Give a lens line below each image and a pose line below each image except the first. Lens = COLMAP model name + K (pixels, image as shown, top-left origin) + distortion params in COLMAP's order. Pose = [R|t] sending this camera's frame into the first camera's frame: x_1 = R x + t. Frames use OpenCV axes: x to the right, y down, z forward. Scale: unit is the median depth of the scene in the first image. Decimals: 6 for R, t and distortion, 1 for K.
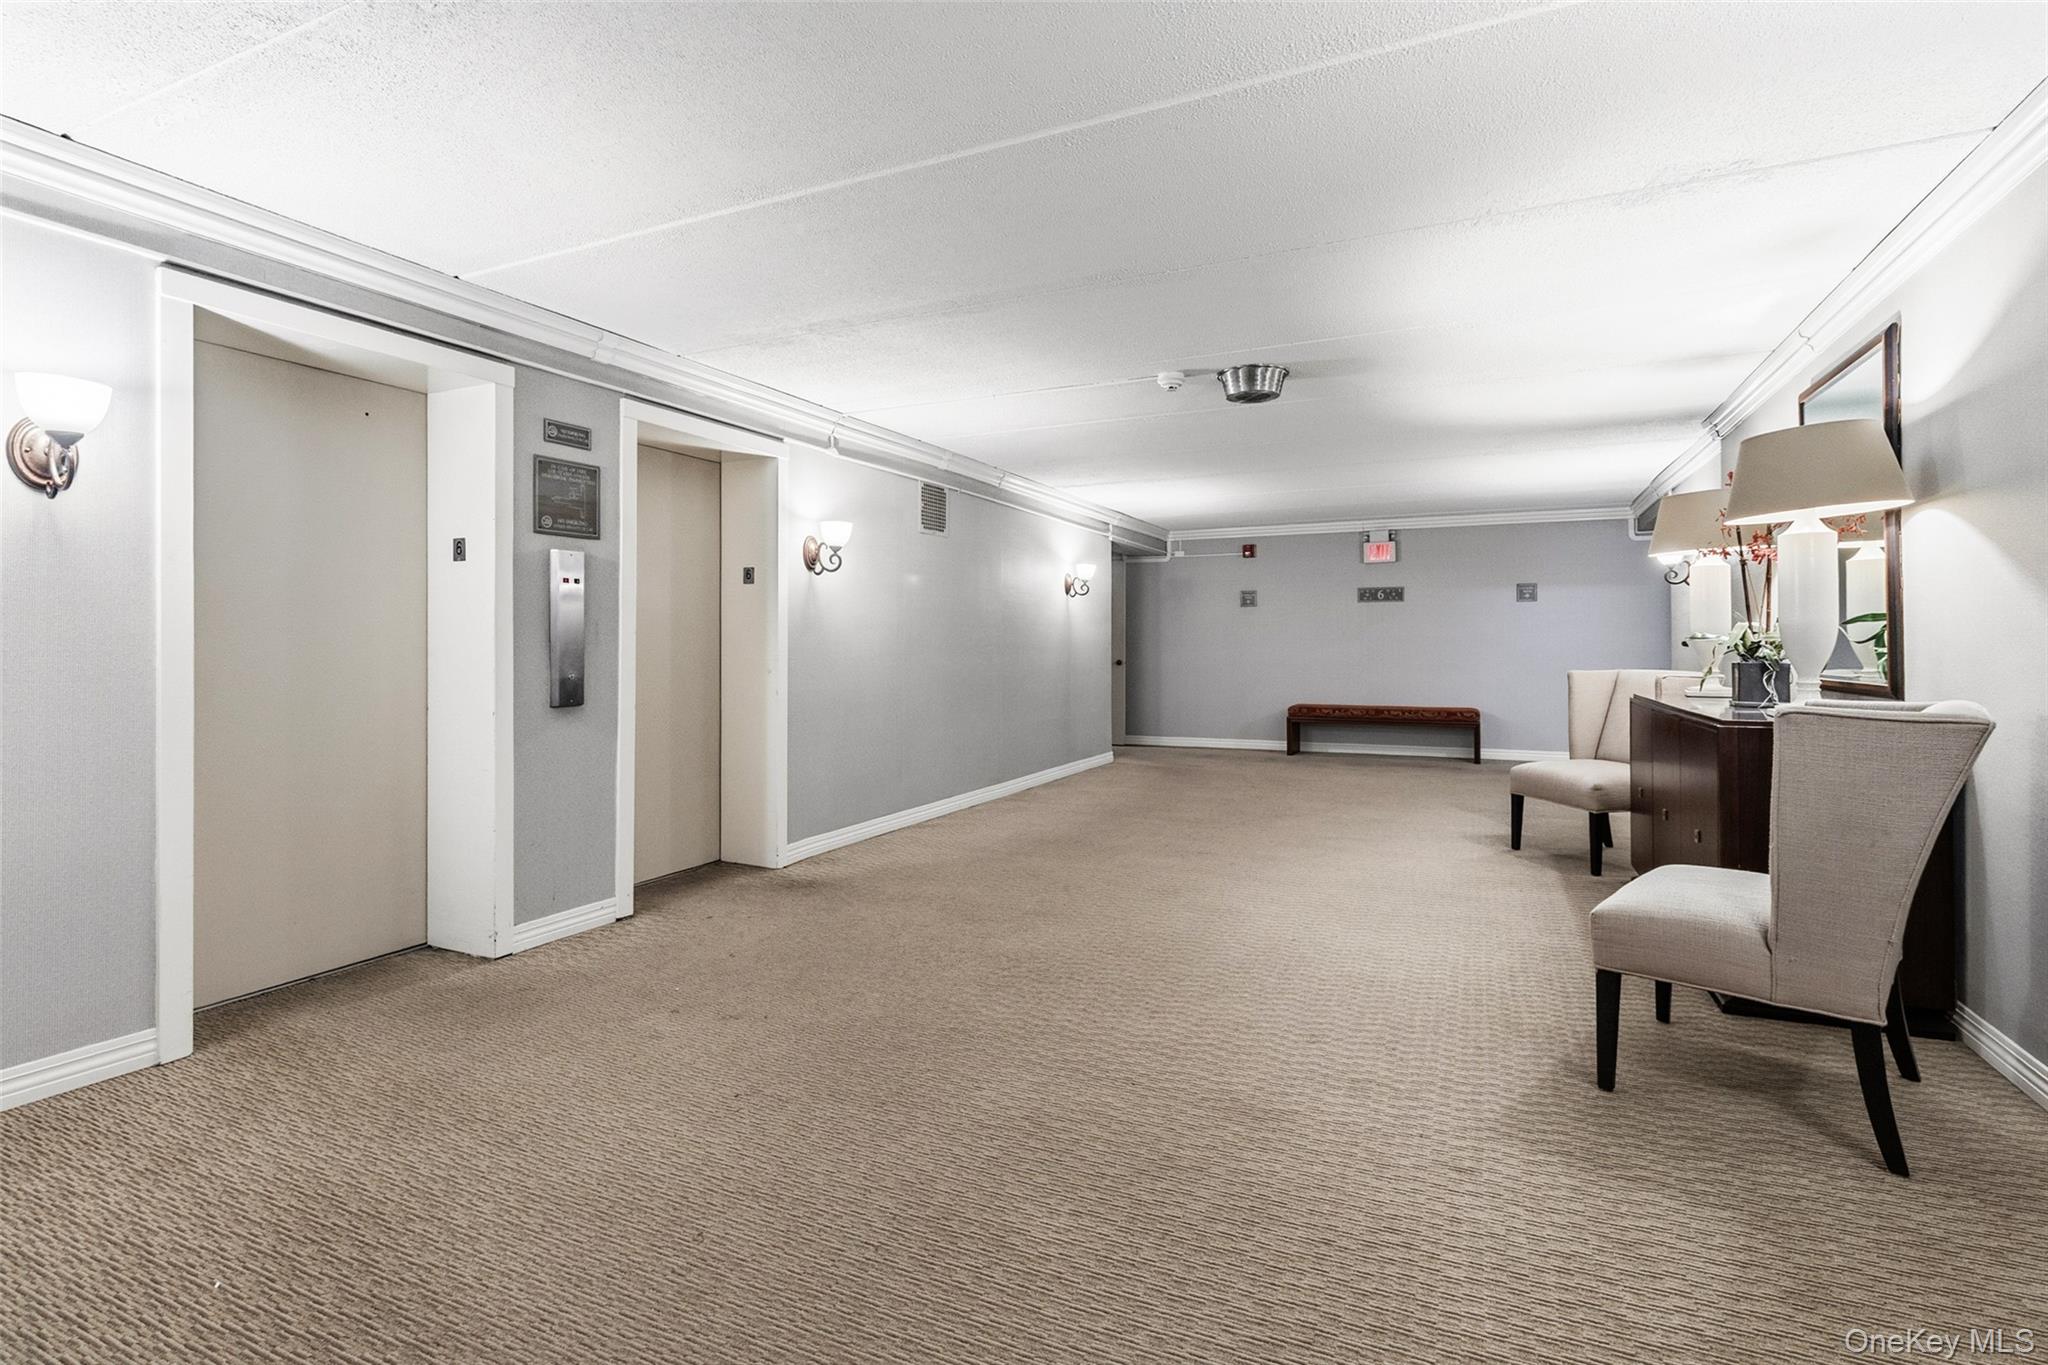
lens RADIAL K [[954.3, 0, 1030.1], [0, 954.3, 649.1], [0, 0, 1]] dist [0.003393, 0.000416]
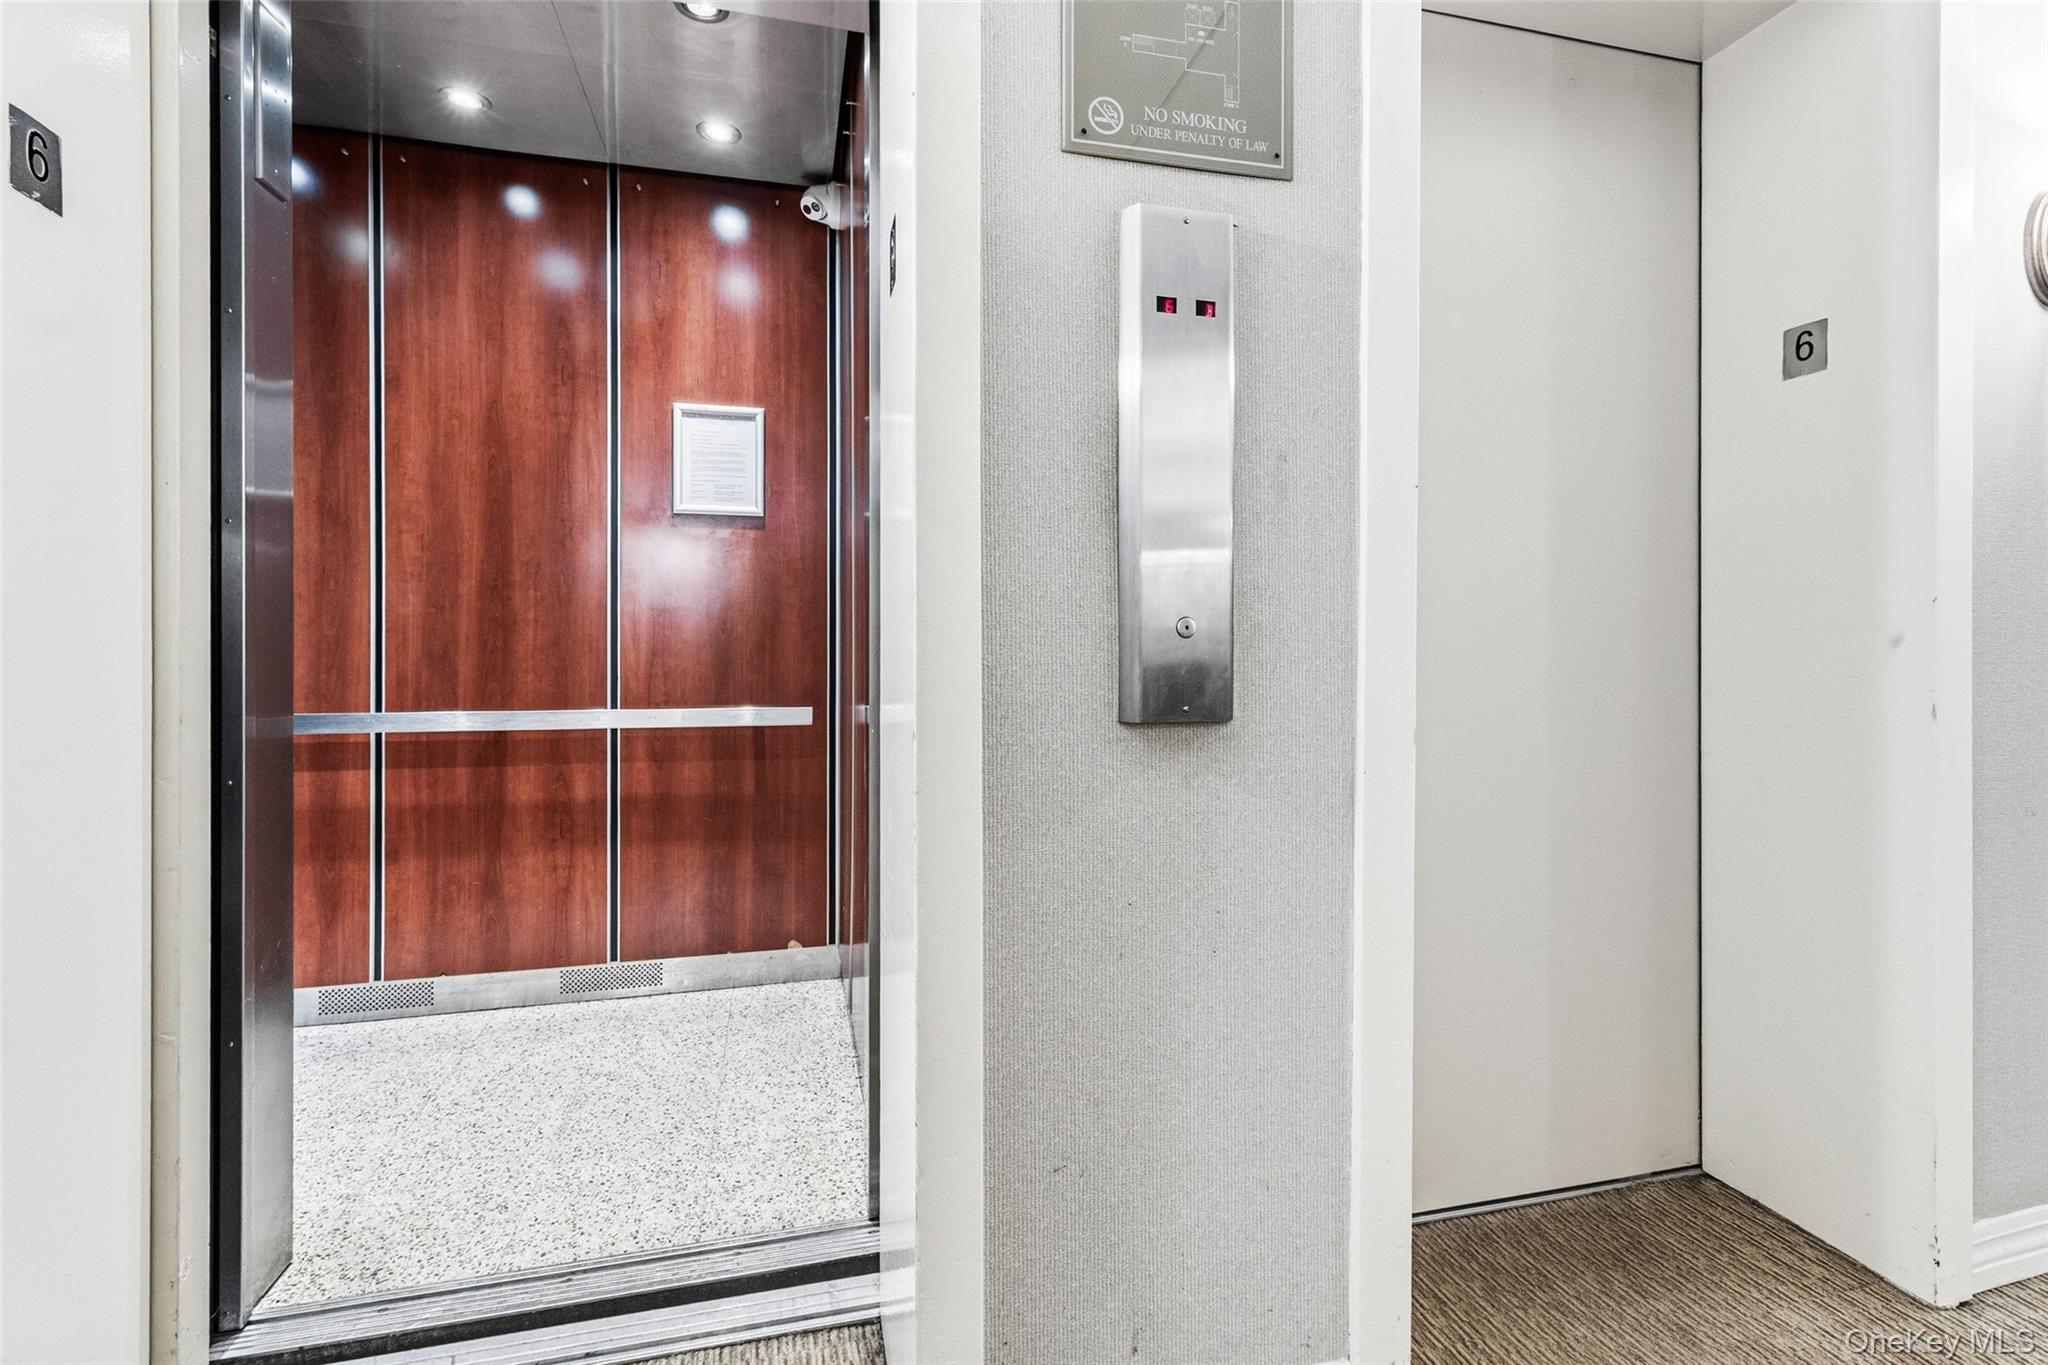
lens RADIAL K [[954.3, 0, 1030.1], [0, 954.3, 649.1], [0, 0, 1]] dist [0.003393, 0.000416]
pose [[0.643348, 0.000983, -0.765573, -0.222929], [-0.001213, 0.999999, 0.000265, 0.028164], [0.765573, 0.000758, 0.643348, 0.607278]]
